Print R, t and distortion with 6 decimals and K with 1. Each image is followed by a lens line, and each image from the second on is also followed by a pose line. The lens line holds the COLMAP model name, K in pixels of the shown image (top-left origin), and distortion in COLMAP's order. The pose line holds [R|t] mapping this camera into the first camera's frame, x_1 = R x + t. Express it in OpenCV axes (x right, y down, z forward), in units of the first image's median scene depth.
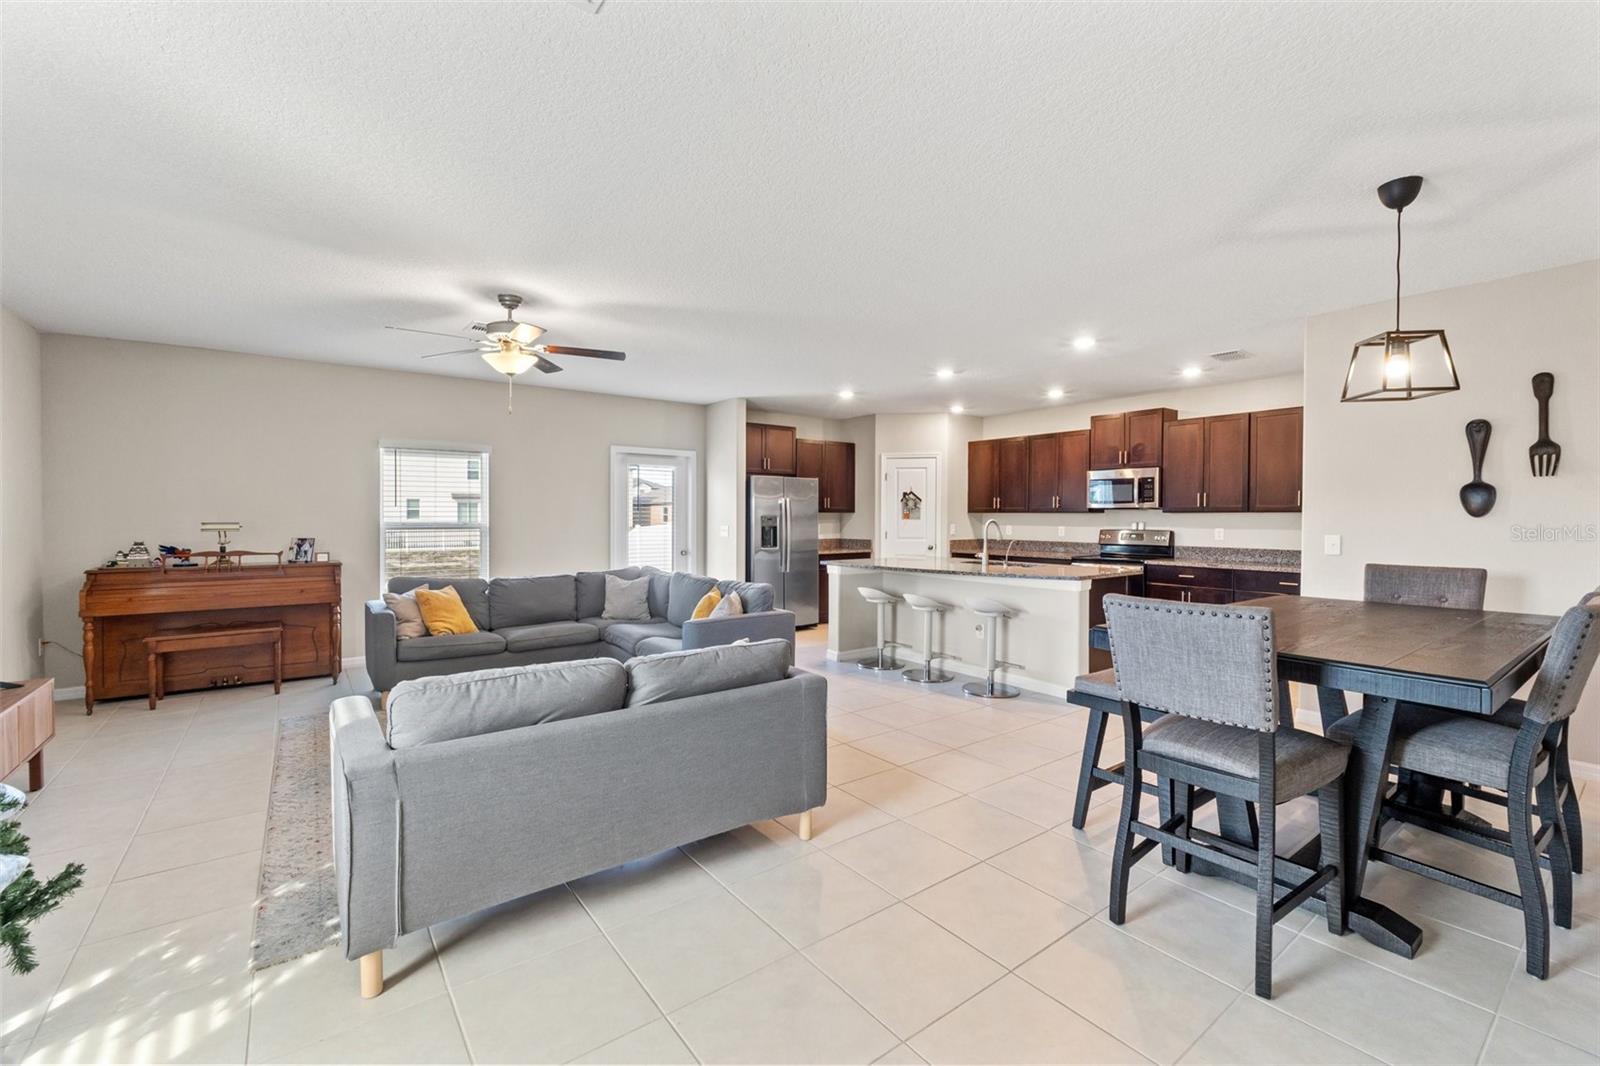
lens RADIAL K [[683.1, 0, 783.3], [0, 683.1, 527.6], [0, 0, 1]] dist [-0.005537, -0.000541]
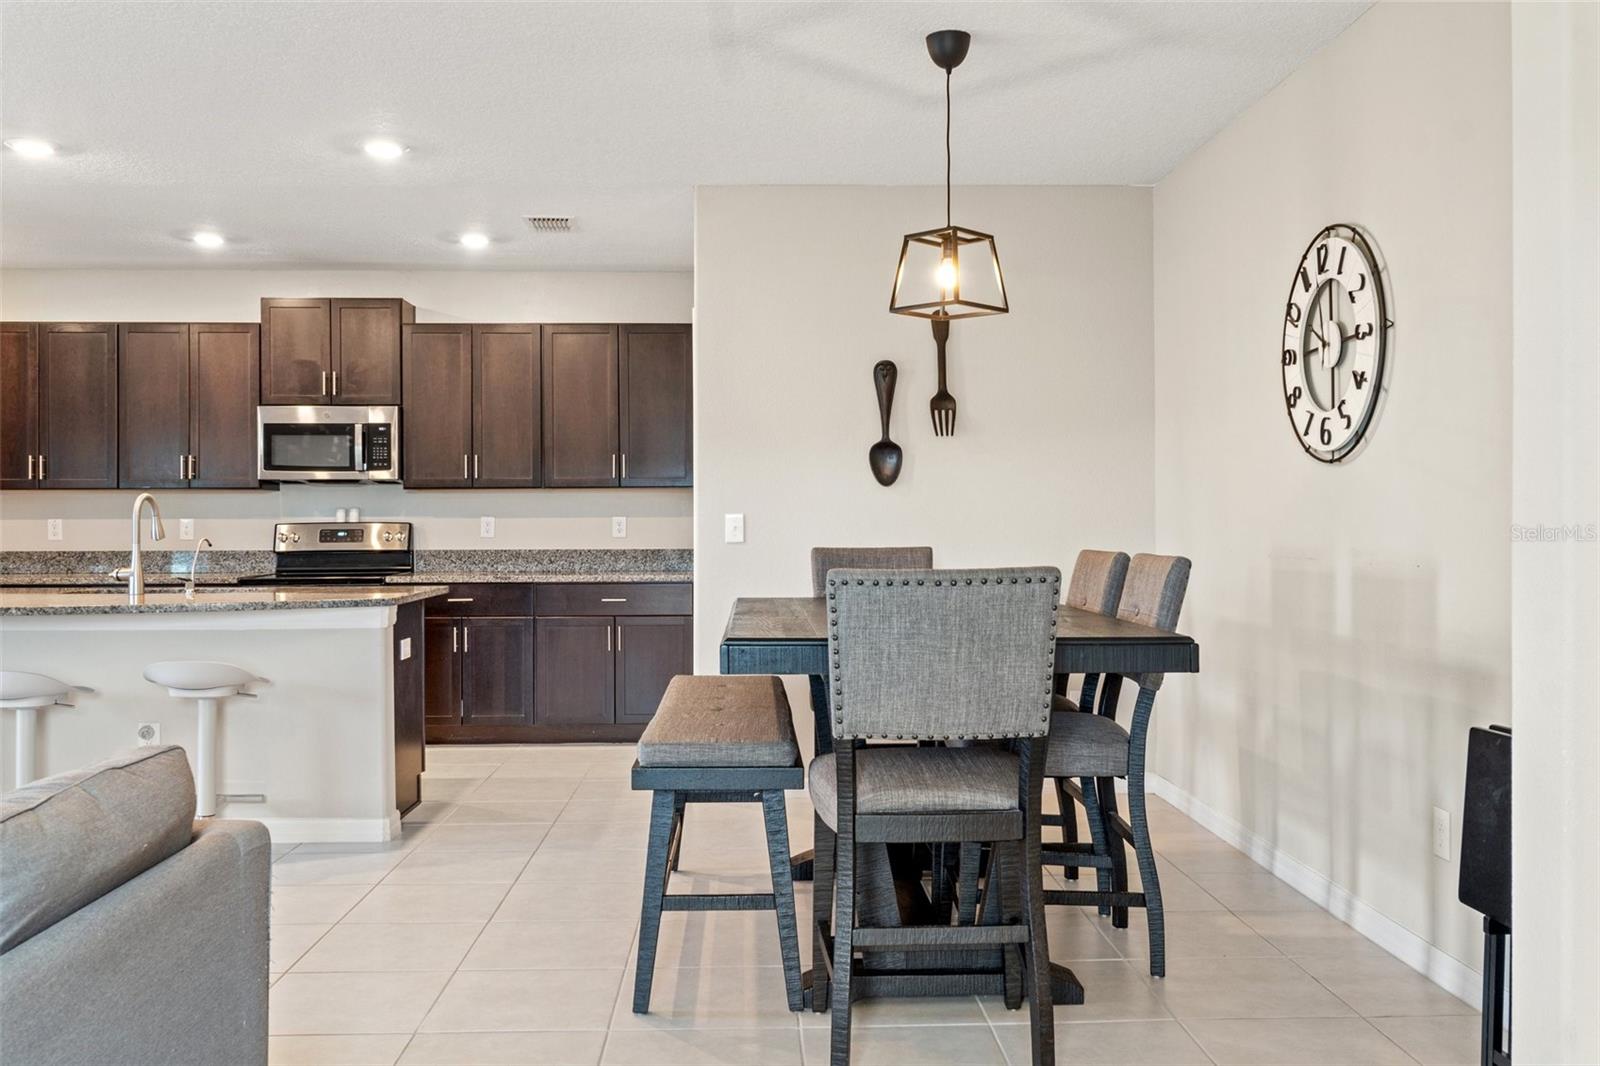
lens RADIAL K [[1393.2, 0, 818.9], [0, 1393.2, 523.0], [0, 0, 1]] dist [0.001641, 0.012988]
pose [[0.556784, -0.003372, 0.830650, -0.186711], [0.018936, 0.999783, -0.008634, 0.021137], [-0.830441, 0.020536, 0.556727, 0.097229]]
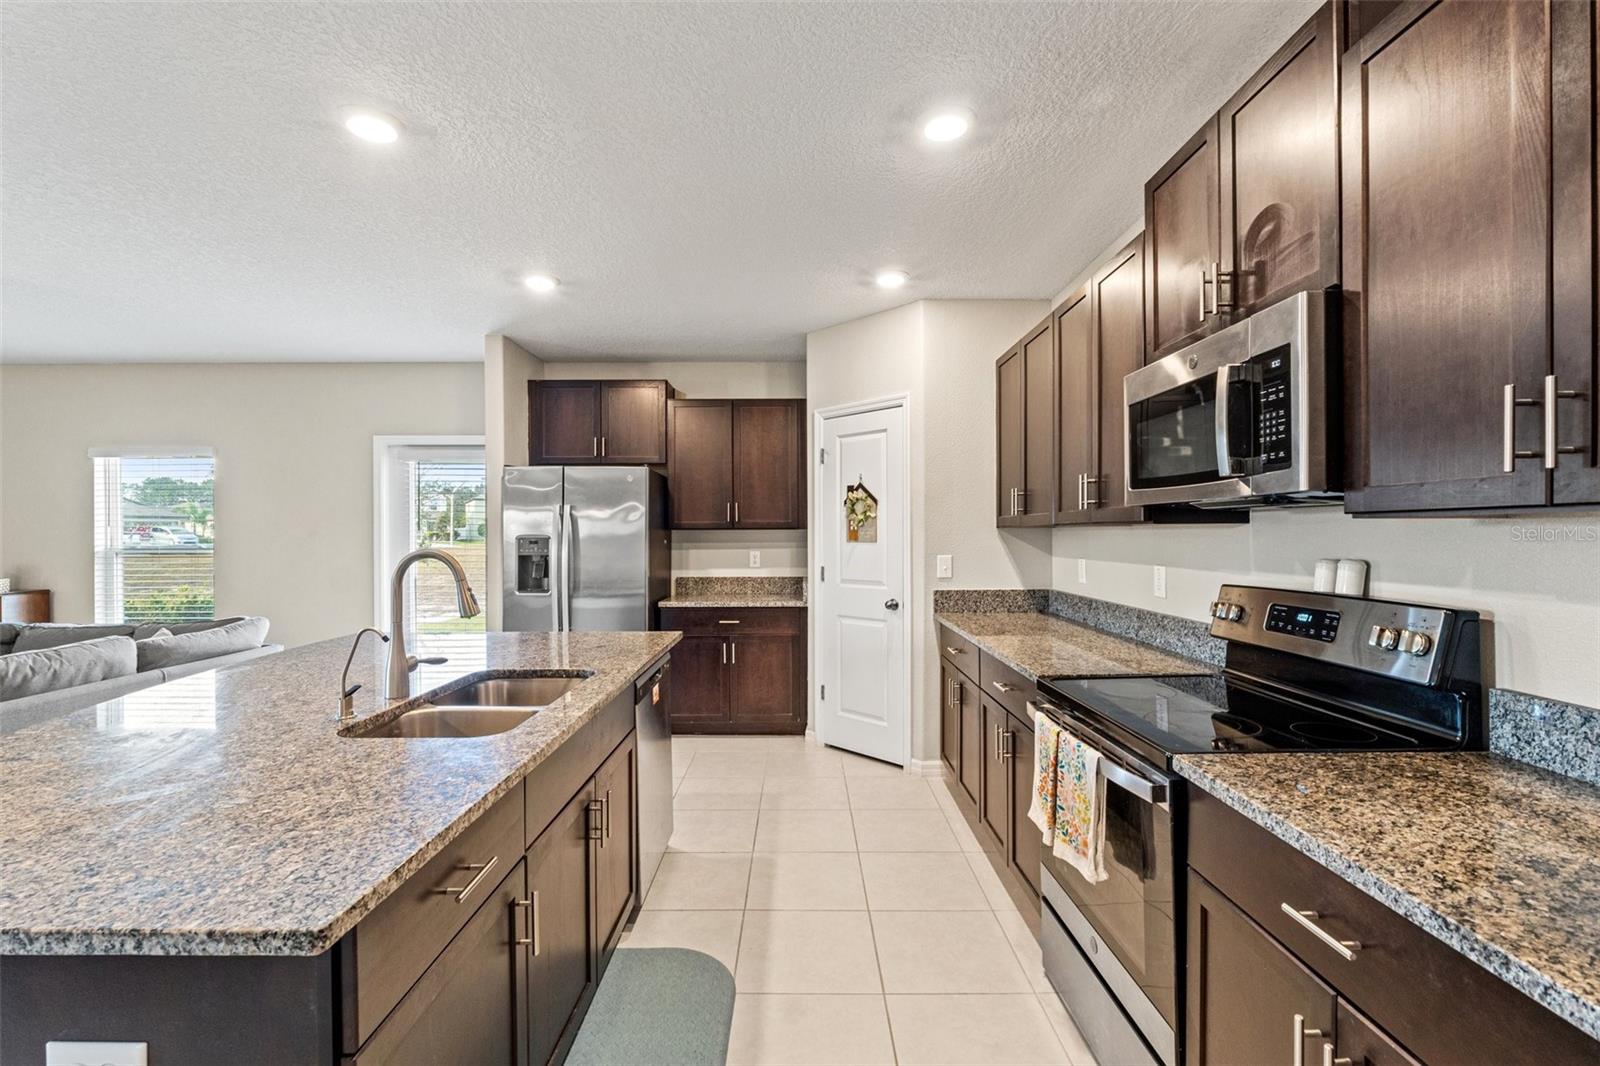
lens RADIAL K [[683.1, 0, 792.1], [0, 683.1, 536.9], [0, 0, 1]] dist [-0.005537, -0.000541]
pose [[0.803466, -0.001590, -0.595349, 0.537257], [-0.005800, 0.999928, -0.010499, -0.013087], [0.595323, 0.011889, 0.803399, 0.737582]]
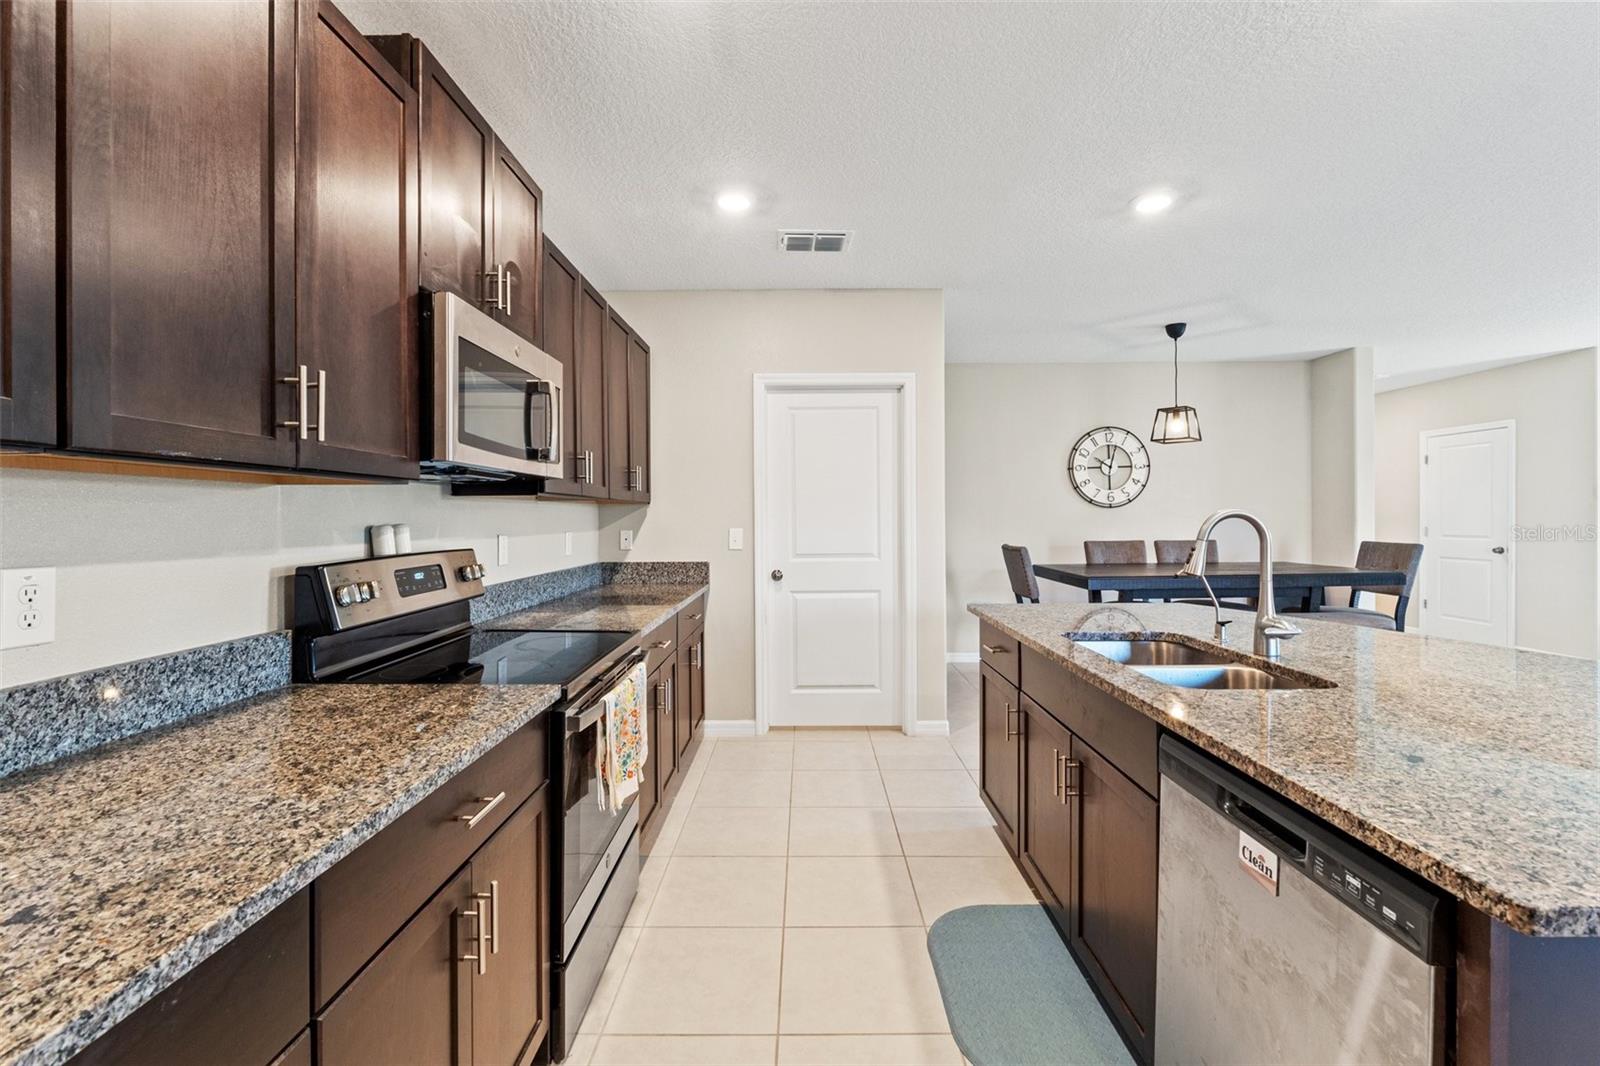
lens RADIAL K [[683.1, 0, 802.5], [0, 683.1, 519.3], [0, 0, 1]] dist [-0.005537, -0.000541]
pose [[-0.805546, -0.000204, 0.592534, 0.242292], [0.013386, 0.999738, 0.018542, -0.013816], [-0.592383, 0.022869, -0.805332, 1.185380]]
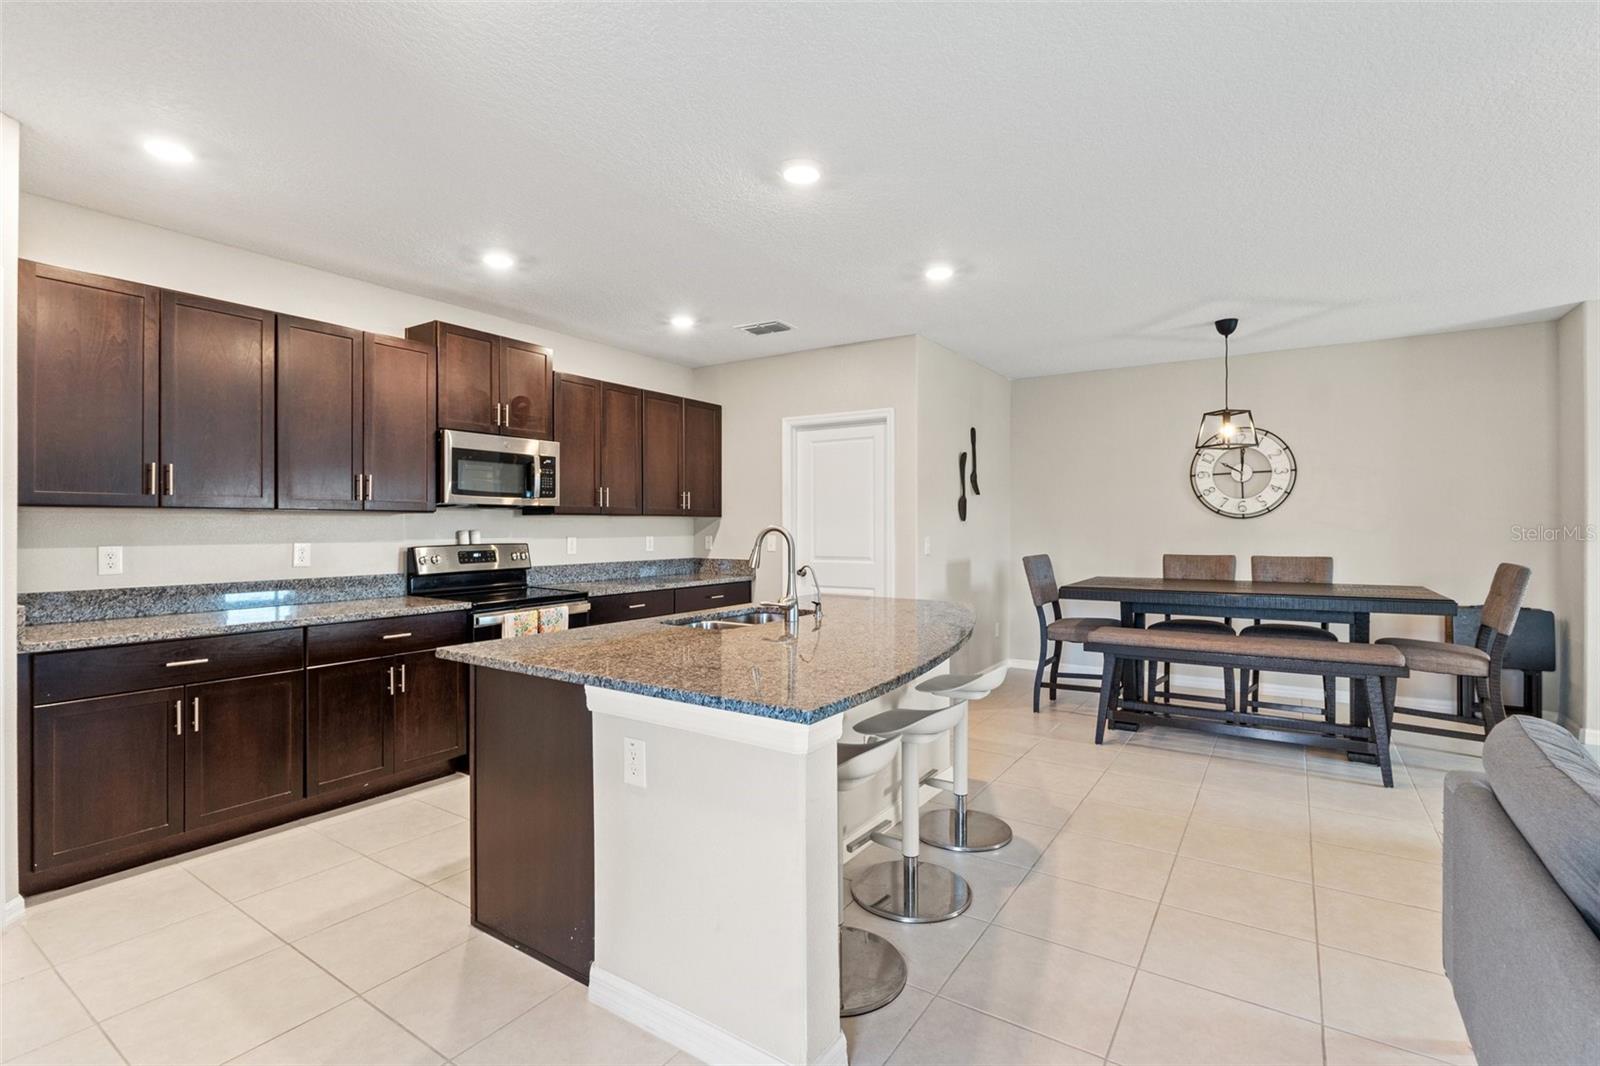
lens RADIAL K [[739.6, 0, 802.7], [0, 739.6, 528.1], [0, 0, 1]] dist [-0.001224, -0.001400]
pose [[-0.356488, -0.005381, 0.934284, -0.163318], [0.015400, 0.999814, 0.011634, -0.013649], [-0.934173, 0.018535, -0.356339, 1.015234]]
